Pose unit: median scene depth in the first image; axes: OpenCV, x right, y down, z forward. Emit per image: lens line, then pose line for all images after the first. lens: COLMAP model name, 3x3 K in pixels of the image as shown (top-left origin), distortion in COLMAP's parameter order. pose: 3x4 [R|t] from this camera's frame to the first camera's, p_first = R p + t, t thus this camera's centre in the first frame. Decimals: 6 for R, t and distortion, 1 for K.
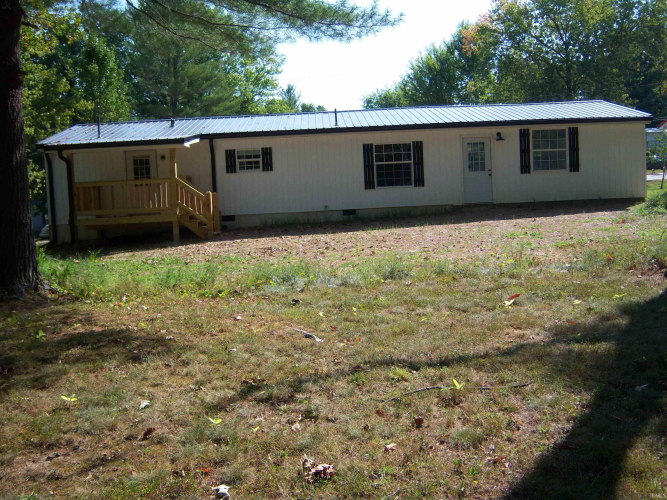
lens RADIAL K [[686.1, 0, 333.5], [0, 686.1, 250.0], [0, 0, 1]] dist [-0.080880, 0.003132]
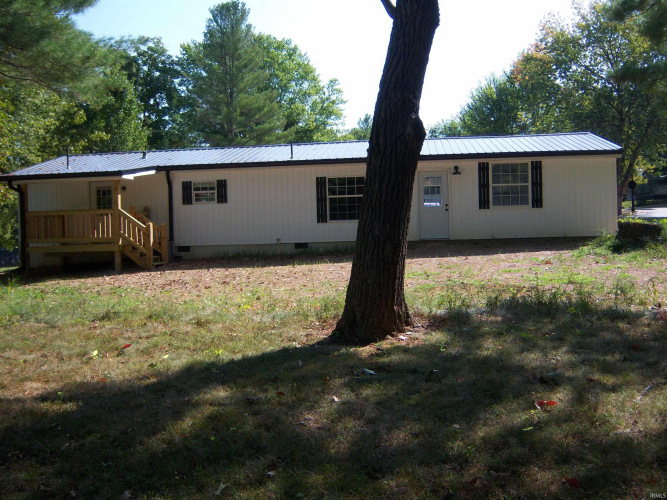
lens RADIAL K [[686.1, 0, 333.5], [0, 686.1, 250.0], [0, 0, 1]] dist [-0.080880, 0.003132]
pose [[0.991934, 0.022756, -0.124692, 0.193498], [-0.027829, 0.998848, -0.039087, -0.011242], [0.123659, 0.042242, 0.991425, 0.023785]]
